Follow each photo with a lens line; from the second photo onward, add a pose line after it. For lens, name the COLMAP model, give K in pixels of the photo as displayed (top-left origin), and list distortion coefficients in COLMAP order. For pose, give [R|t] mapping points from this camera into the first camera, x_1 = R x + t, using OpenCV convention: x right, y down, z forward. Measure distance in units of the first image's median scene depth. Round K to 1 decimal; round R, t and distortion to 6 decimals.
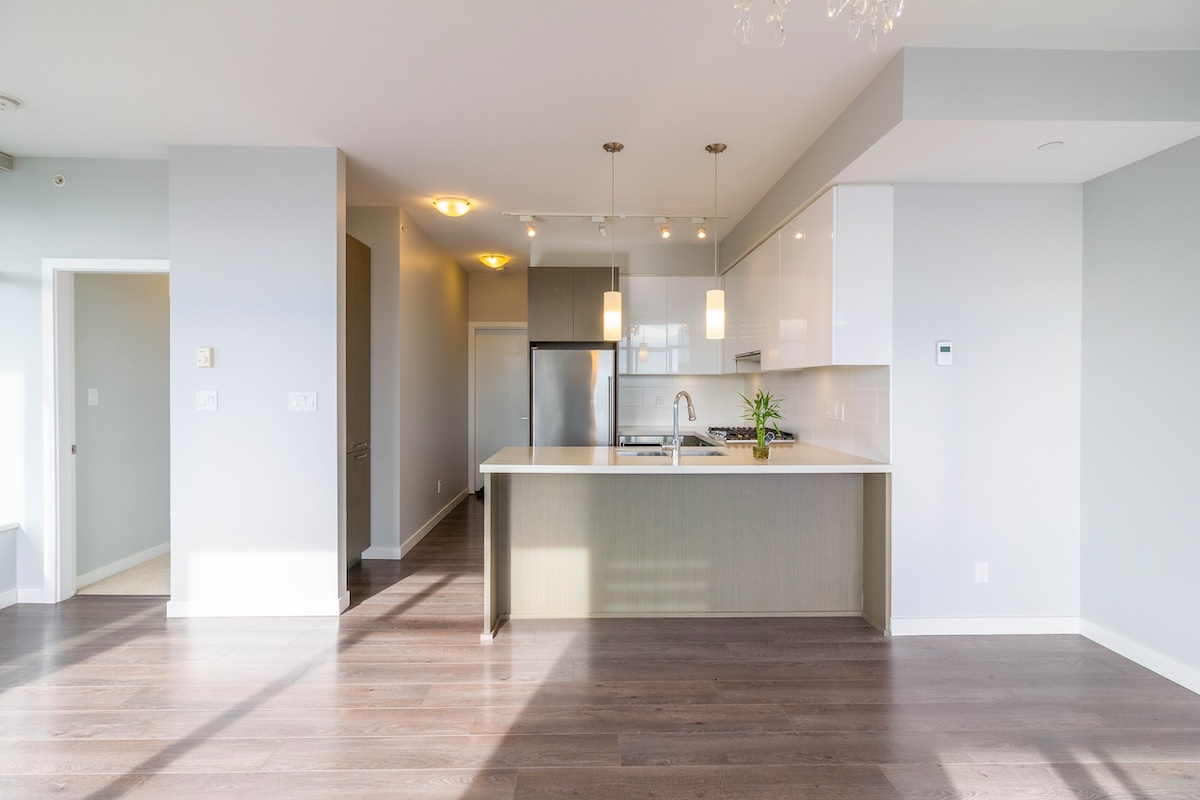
lens RADIAL K [[560.1, 0, 600.8], [0, 560.1, 387.5], [0, 0, 1]] dist [0.005000, 0.000683]
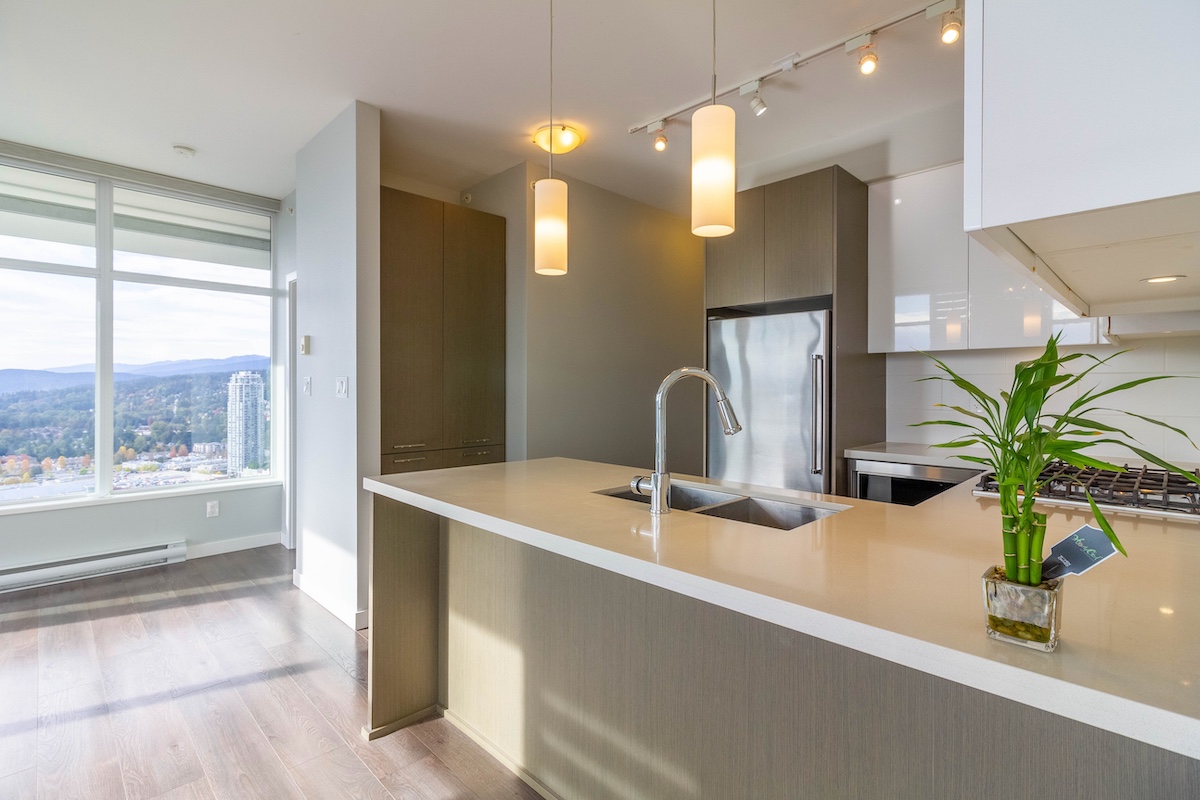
lens RADIAL K [[560.1, 0, 614.5], [0, 560.1, 392.2], [0, 0, 1]] dist [0.005000, 0.000683]
pose [[0.700563, 0.006841, -0.713558, 0.445784], [-0.002841, 0.999973, 0.006798, 0.023912], [0.713585, -0.002736, 0.700563, 0.673109]]
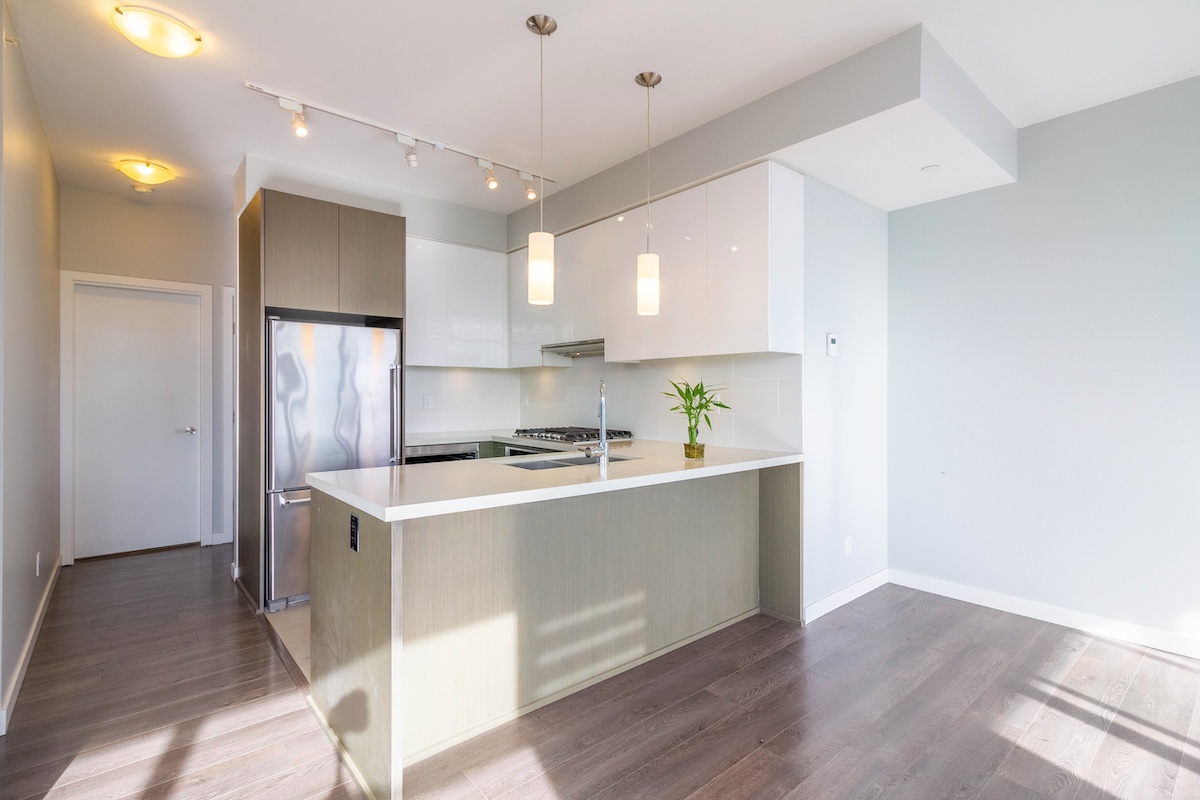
lens RADIAL K [[560.1, 0, 603.8], [0, 560.1, 392.6], [0, 0, 1]] dist [0.005000, 0.000683]
pose [[0.775299, -0.000574, 0.631594, -0.358943], [0.003733, 0.999986, -0.003674, 0.028598], [-0.631583, 0.005206, 0.775291, 0.416478]]
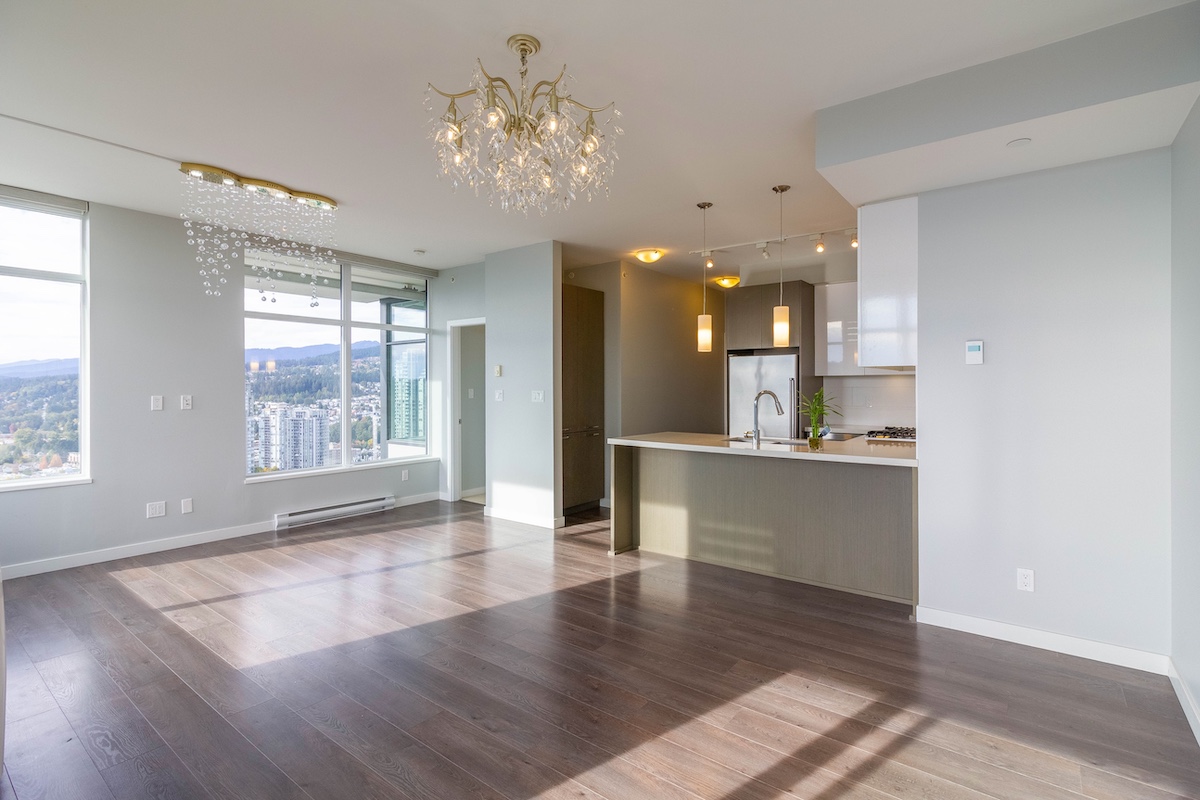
lens RADIAL K [[568.1, 0, 612.3], [0, 568.1, 381.3], [0, 0, 1]] dist [0.000975, -0.000034]
pose [[0.787356, -0.009072, -0.616431, 0.674193], [0.000880, 0.999907, -0.013592, 0.003367], [0.616498, 0.010159, 0.787291, -0.183738]]
